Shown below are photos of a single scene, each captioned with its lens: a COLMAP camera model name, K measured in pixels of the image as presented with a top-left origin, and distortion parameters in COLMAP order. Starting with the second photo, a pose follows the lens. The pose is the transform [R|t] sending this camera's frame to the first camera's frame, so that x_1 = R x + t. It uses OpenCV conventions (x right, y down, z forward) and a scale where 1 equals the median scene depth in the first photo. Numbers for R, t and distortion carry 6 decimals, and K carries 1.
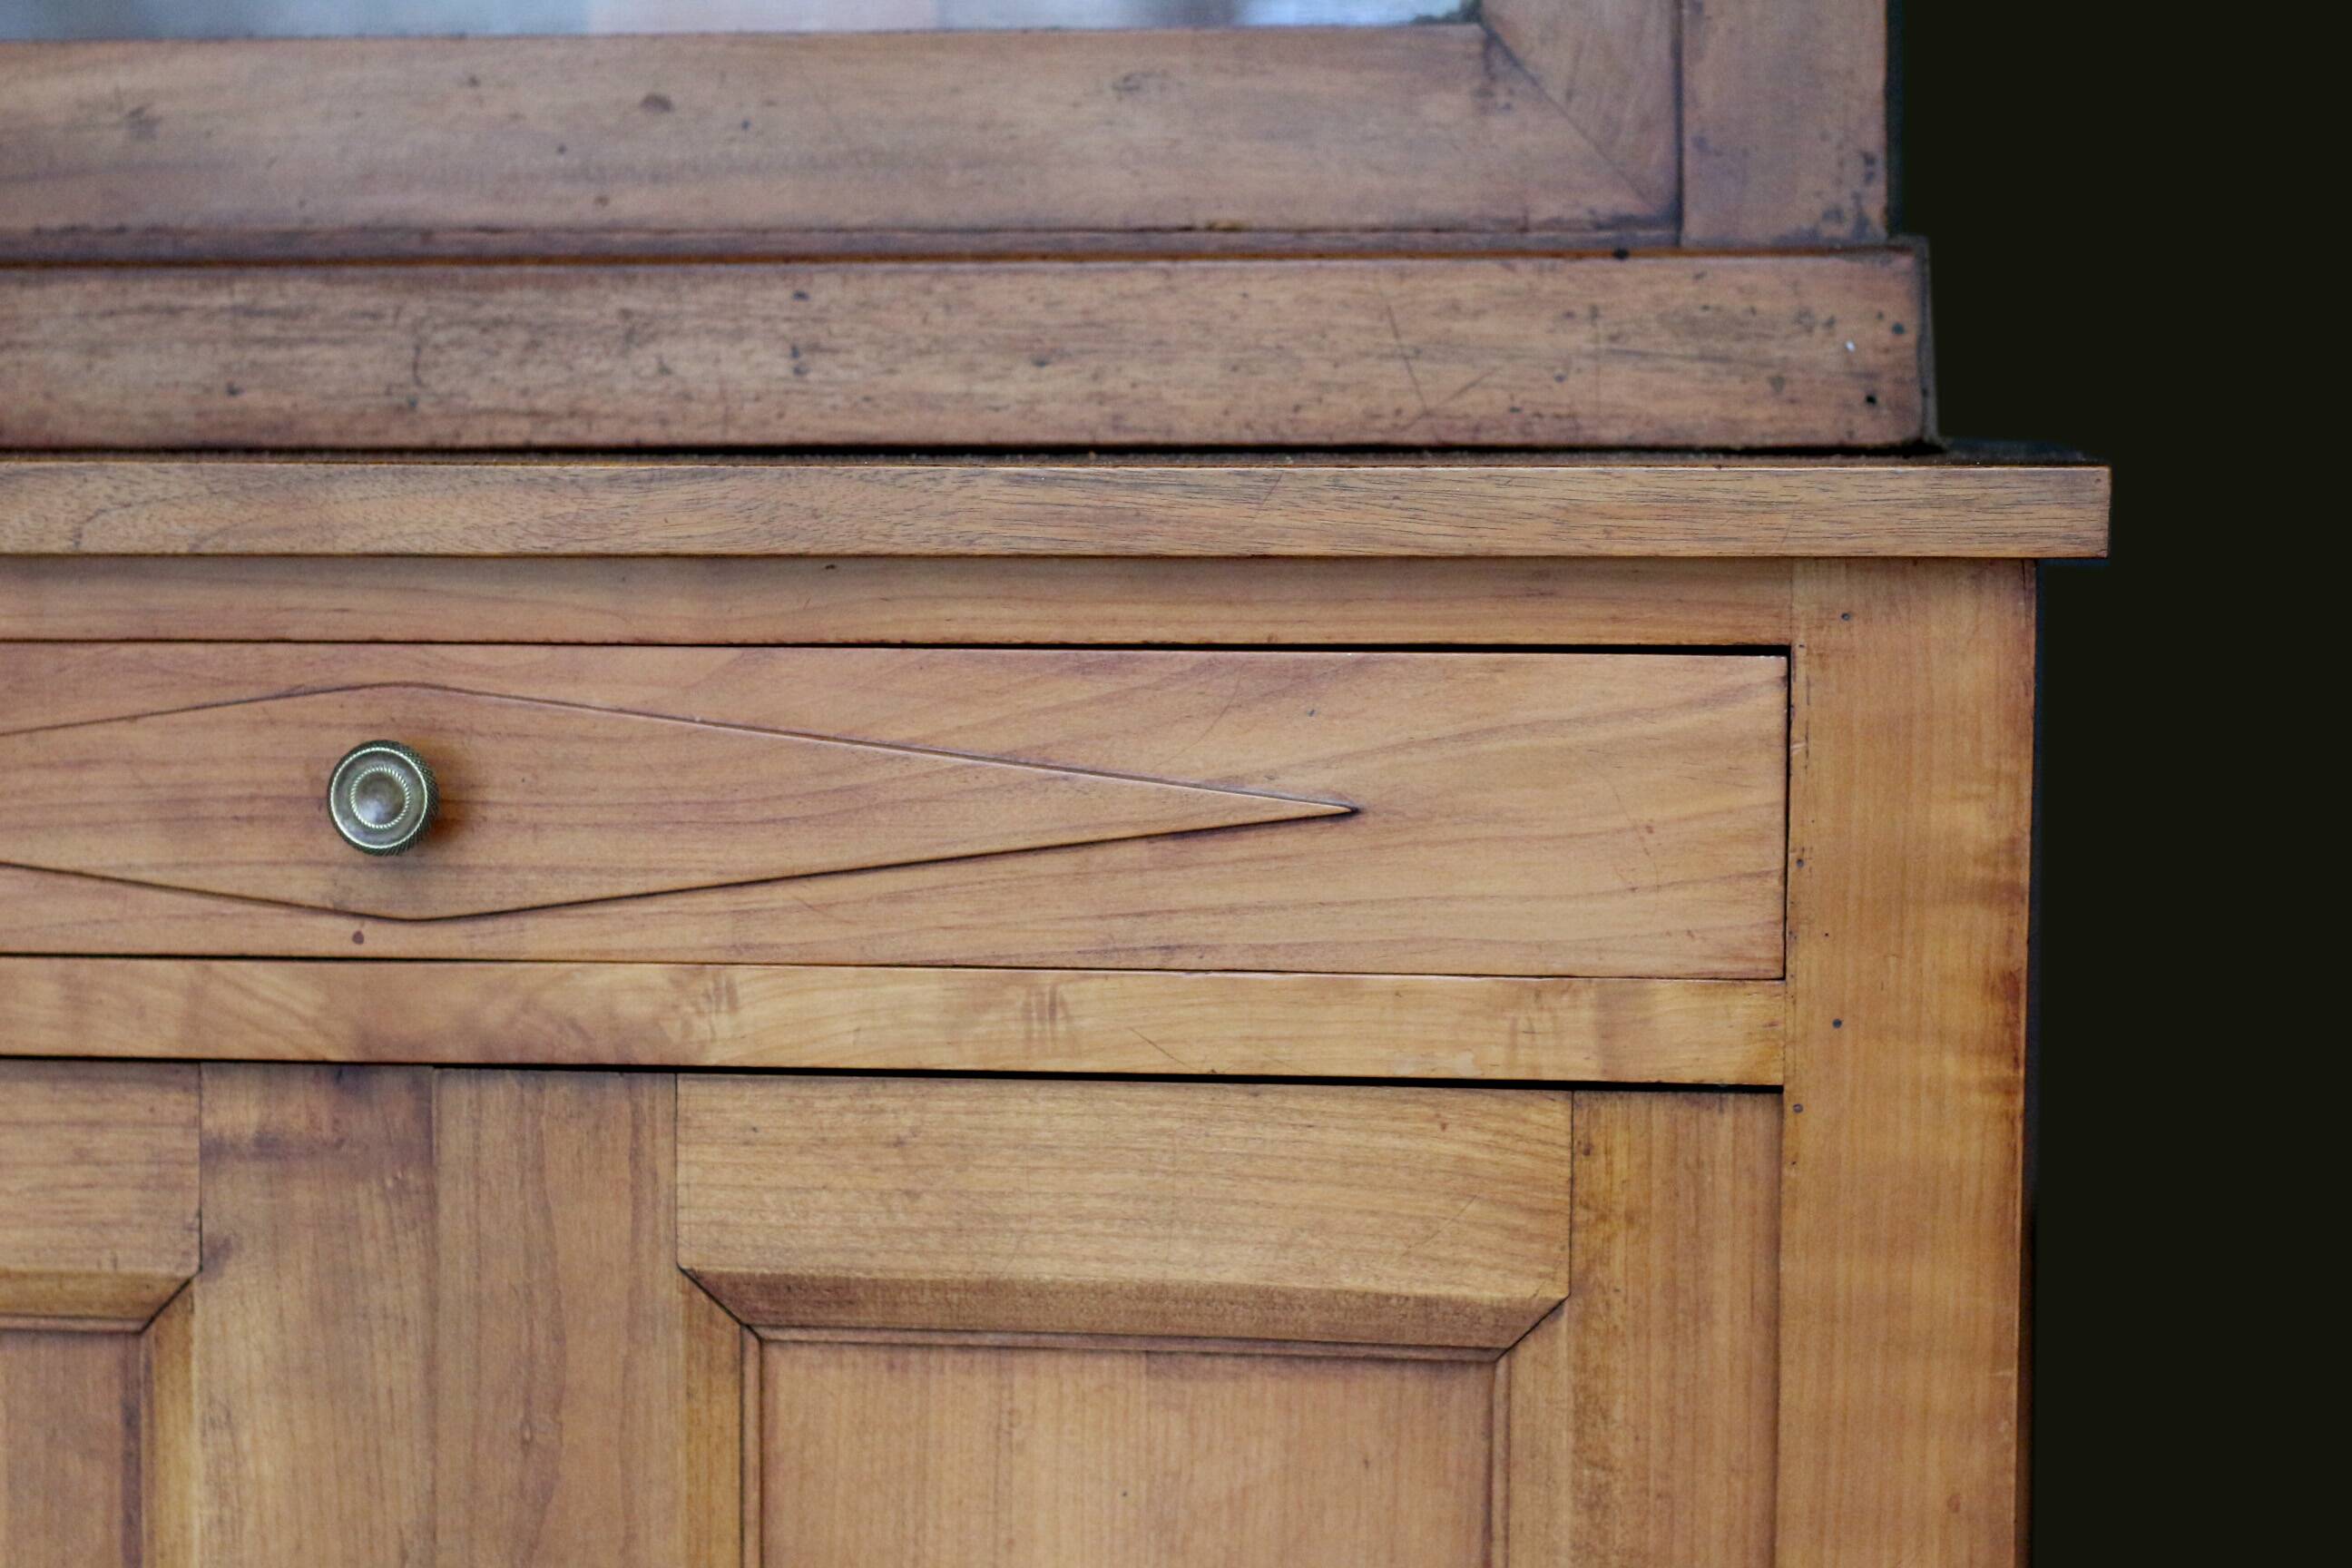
lens RADIAL K [[5530.3, 0, 1176.0], [0, 5530.3, 784.0], [0, 0, 1]] dist [-0.066072, -0.180838]
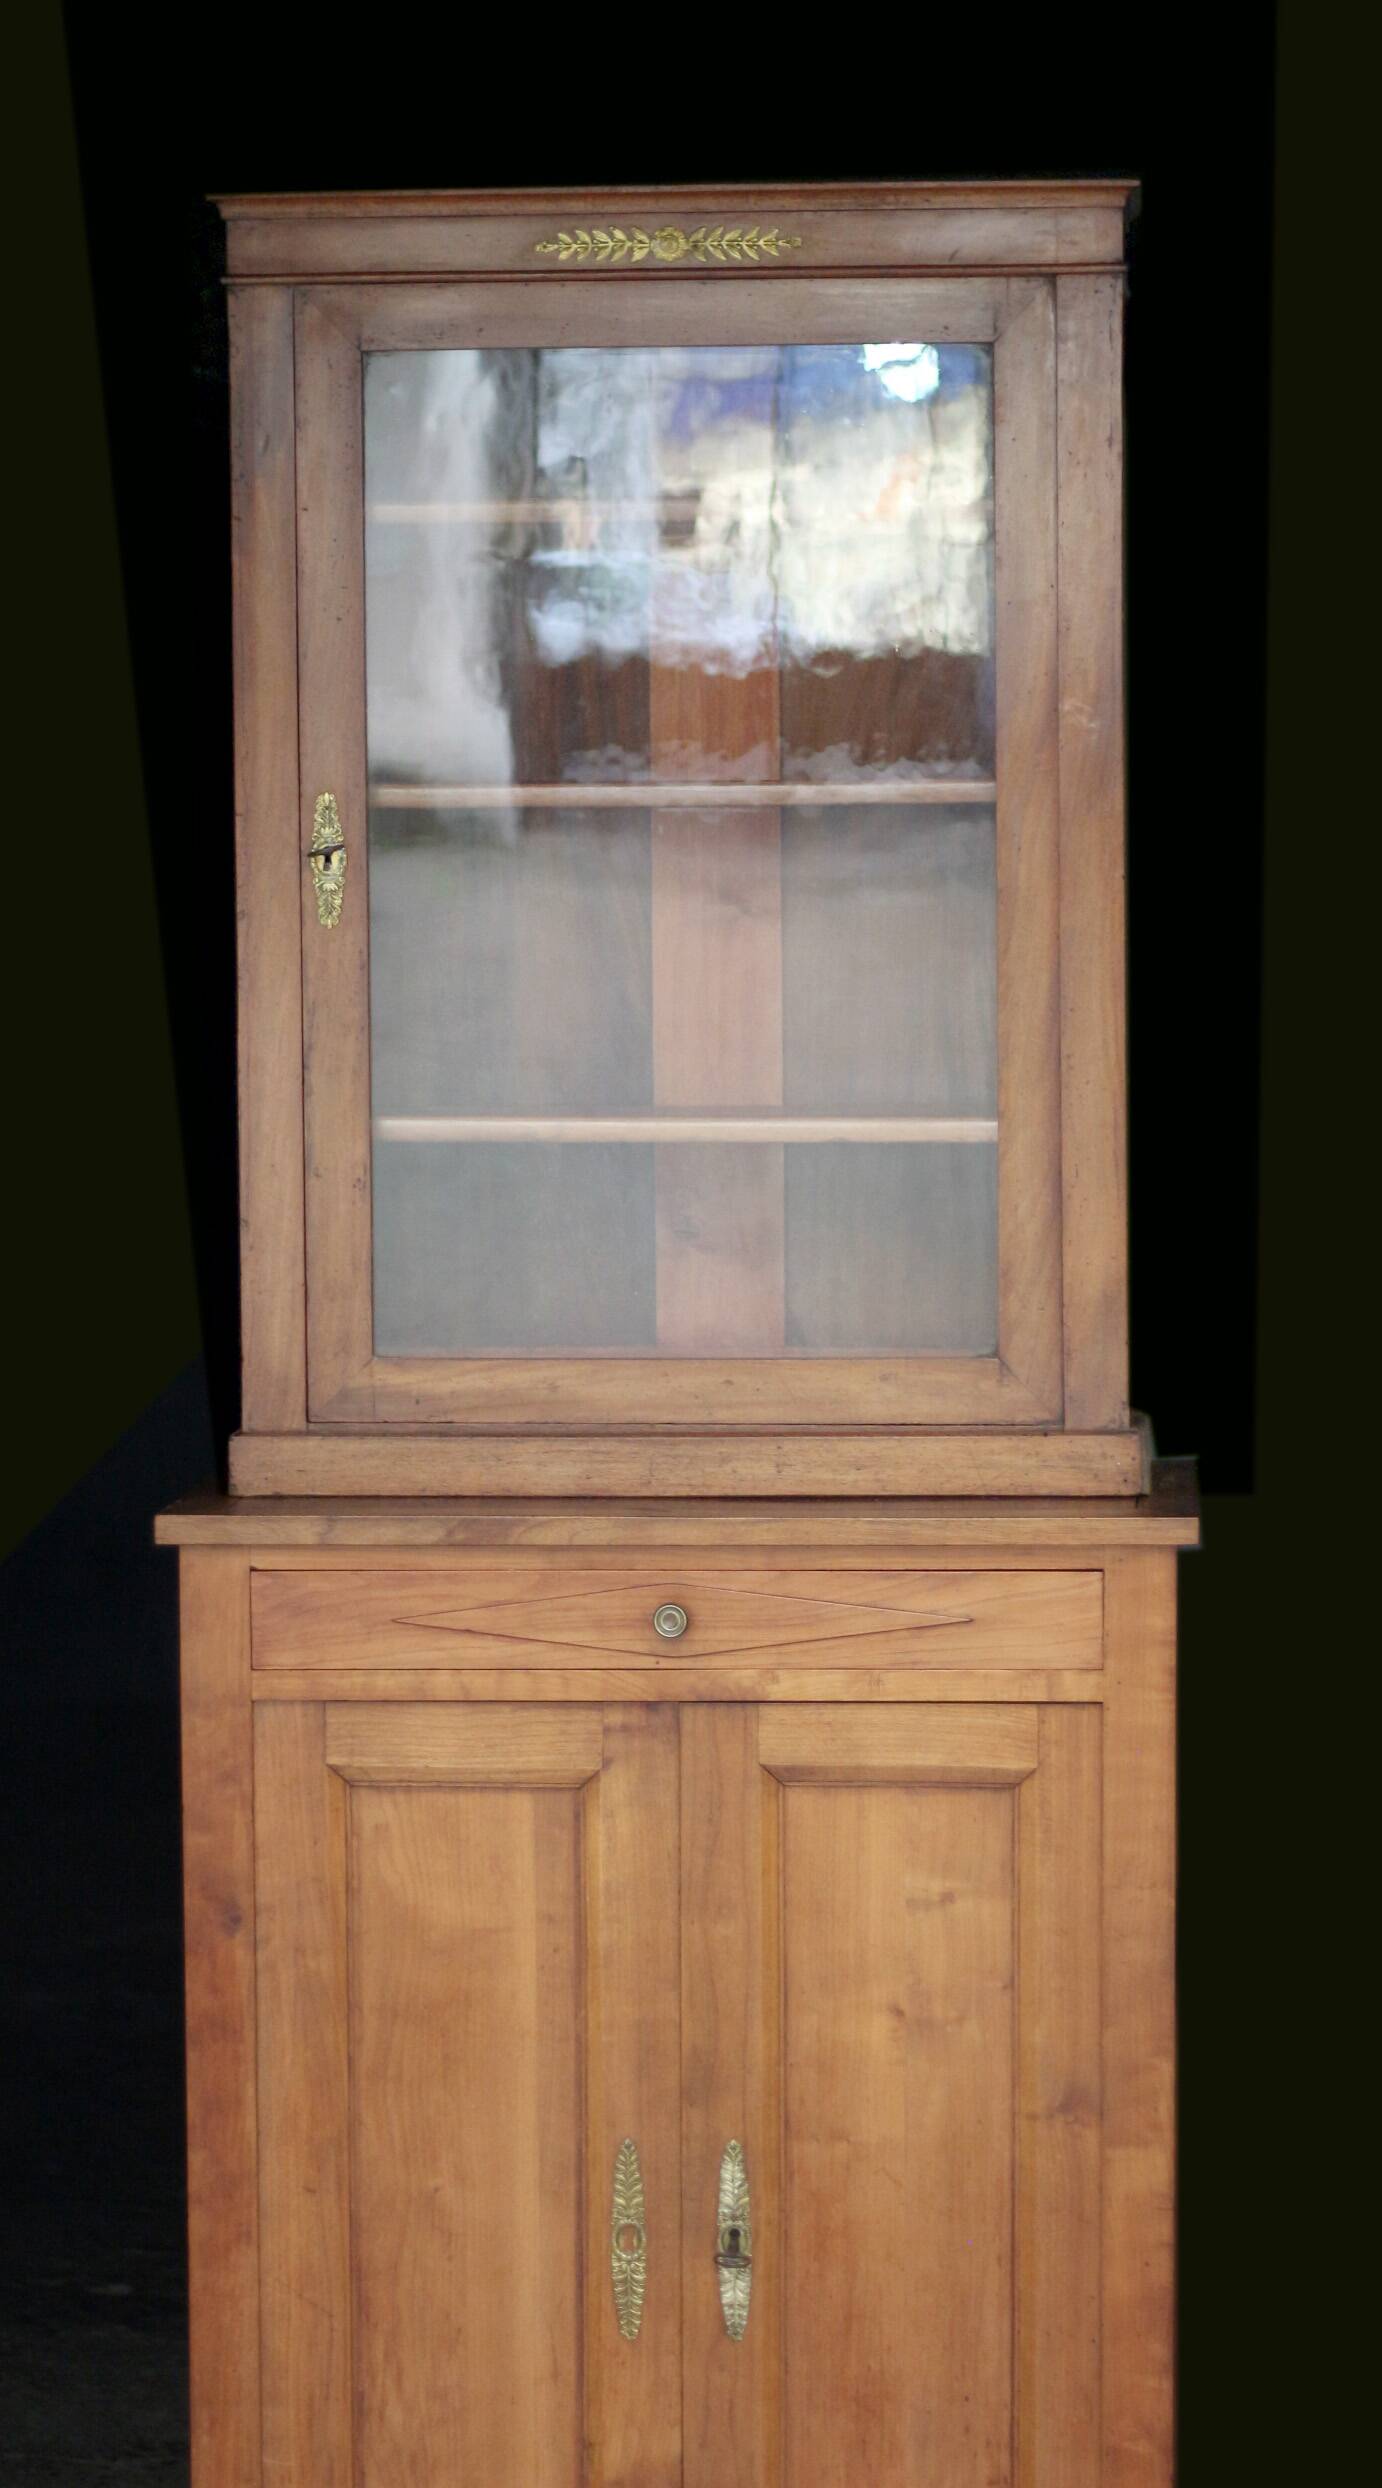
lens RADIAL K [[5594.1, 0, 691.0], [0, 5594.1, 1244.0], [0, 0, 1]] dist [-0.090721, 0.173319]
pose [[0.997897, -0.014428, 0.063198, -0.327735], [0.014132, 0.999887, 0.005131, -0.229182], [-0.063265, -0.004227, 0.997988, -2.211737]]
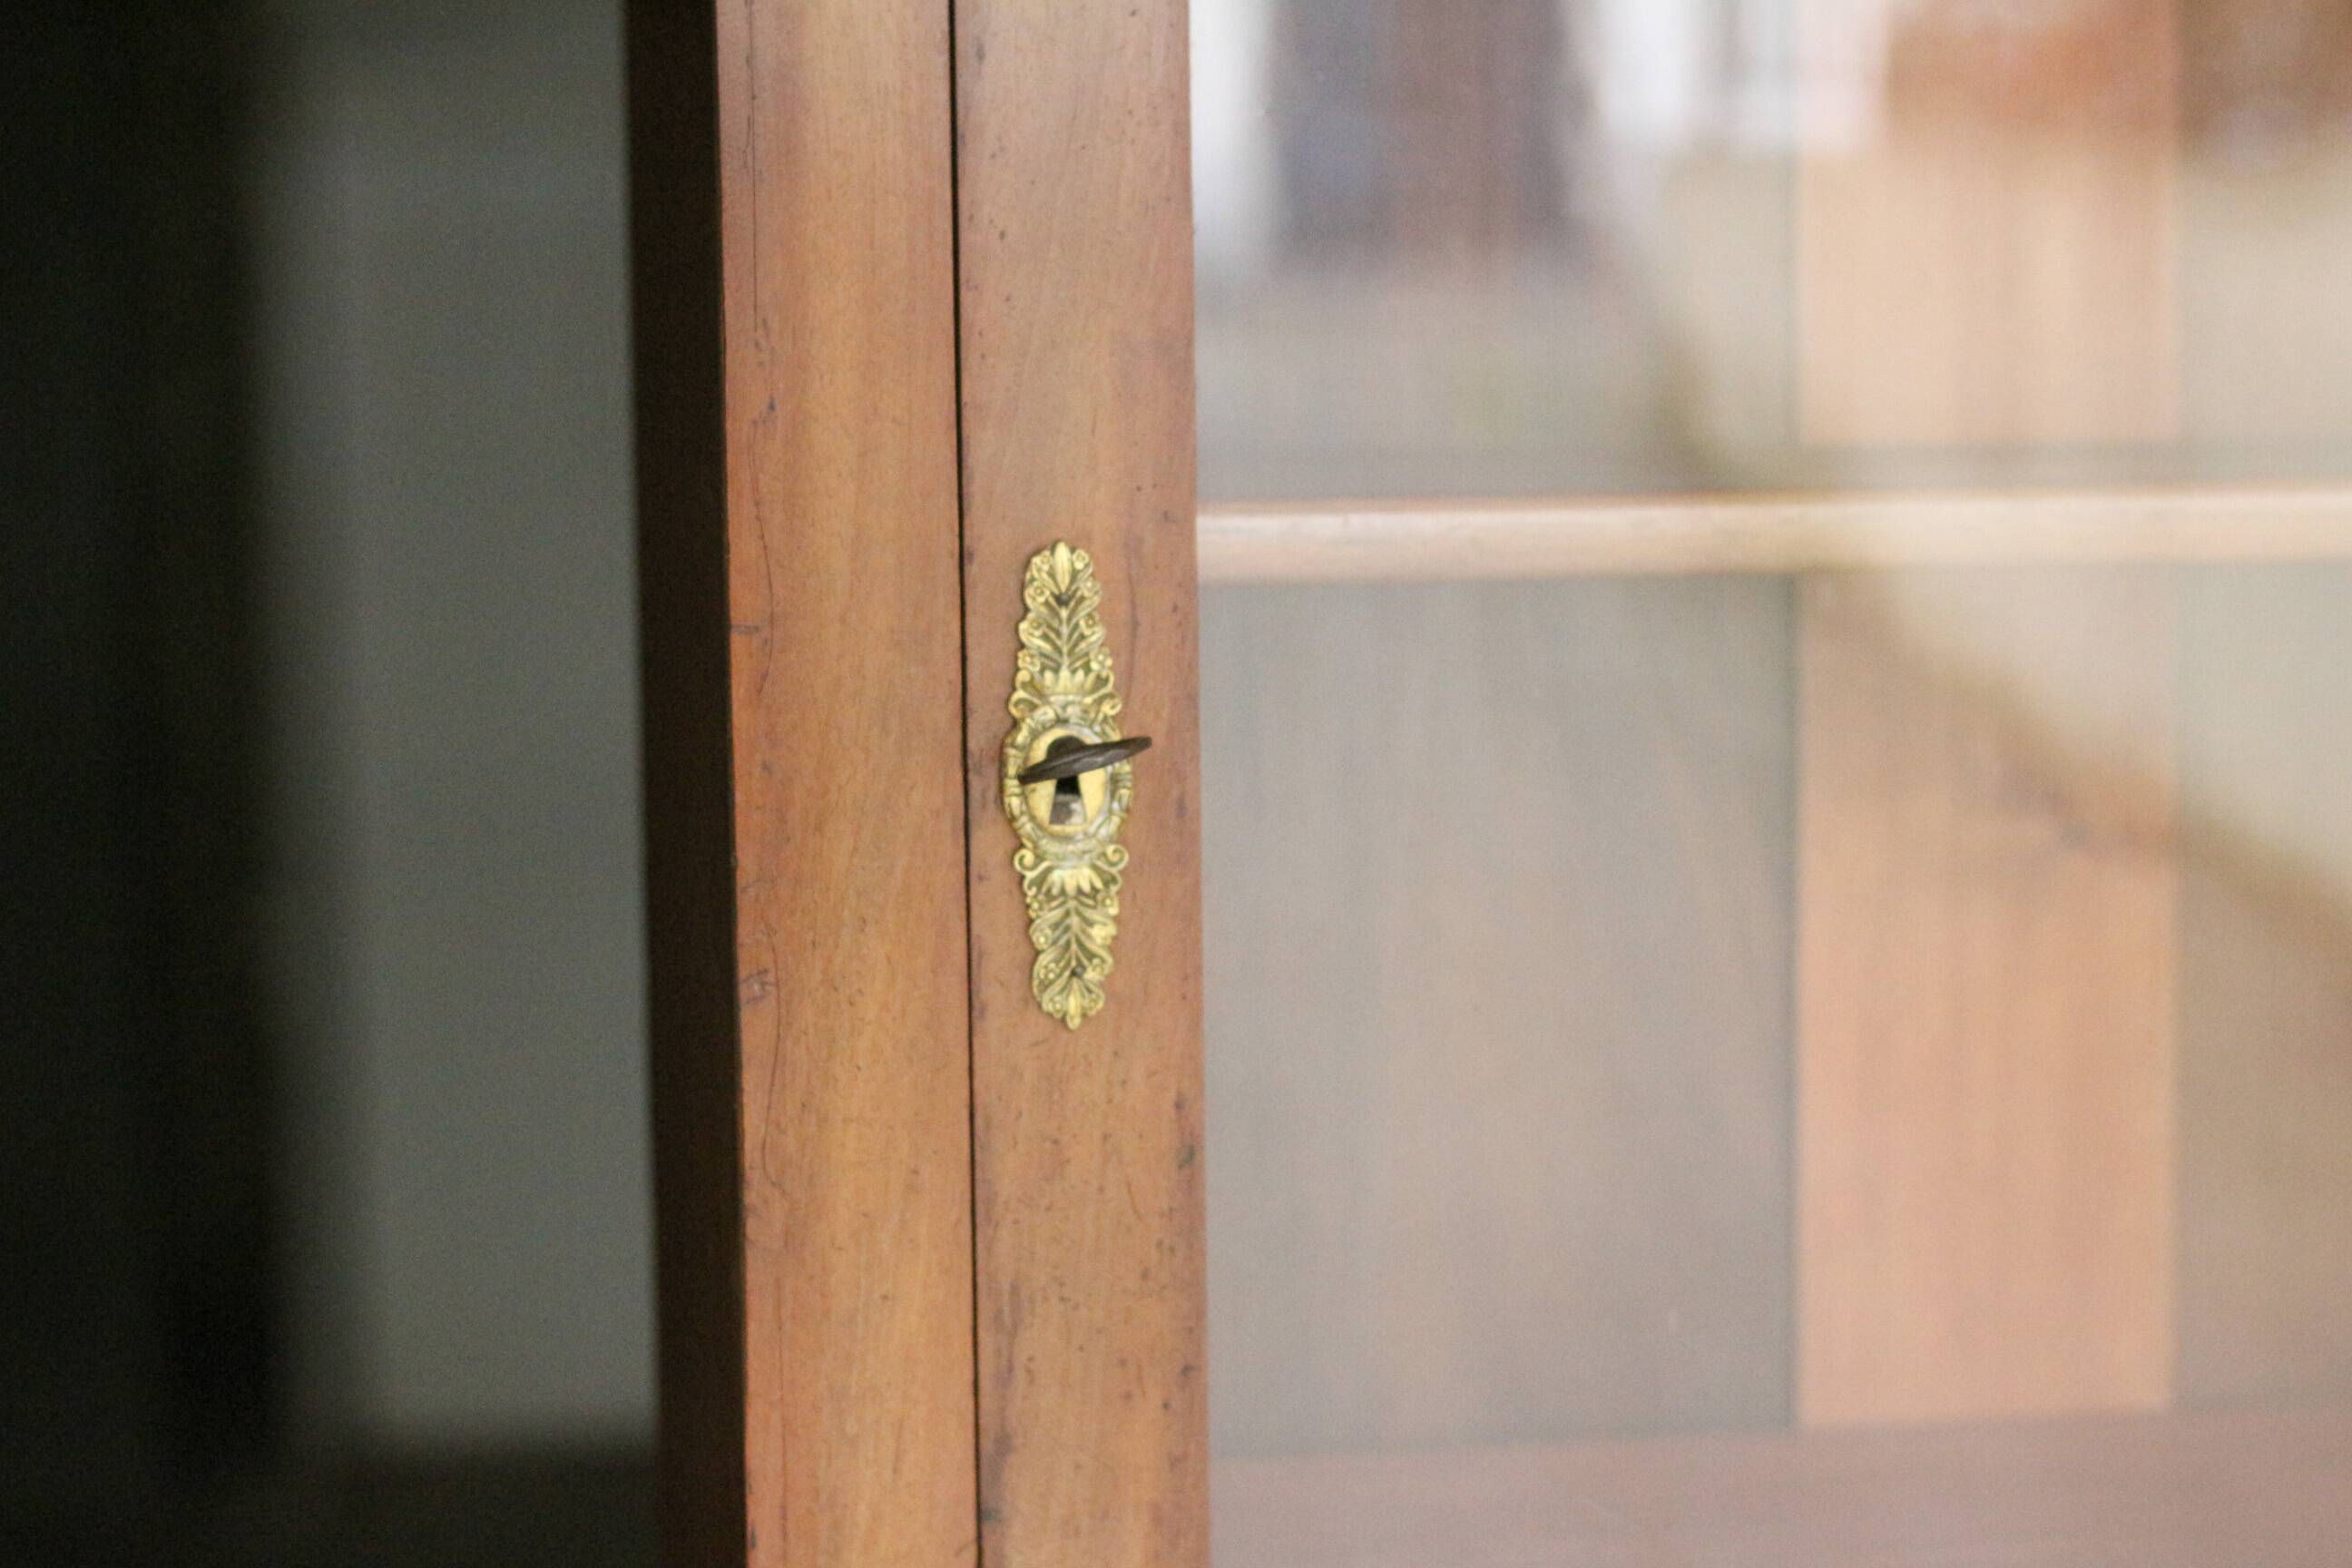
lens RADIAL K [[5530.3, 0, 1176.0], [0, 5530.3, 784.0], [0, 0, 1]] dist [-0.066072, -0.180838]
pose [[0.947521, -0.046905, 0.316235, -0.598768], [0.036445, 0.998578, 0.038914, -0.474816], [-0.317610, -0.025347, 0.947883, 0.208034]]
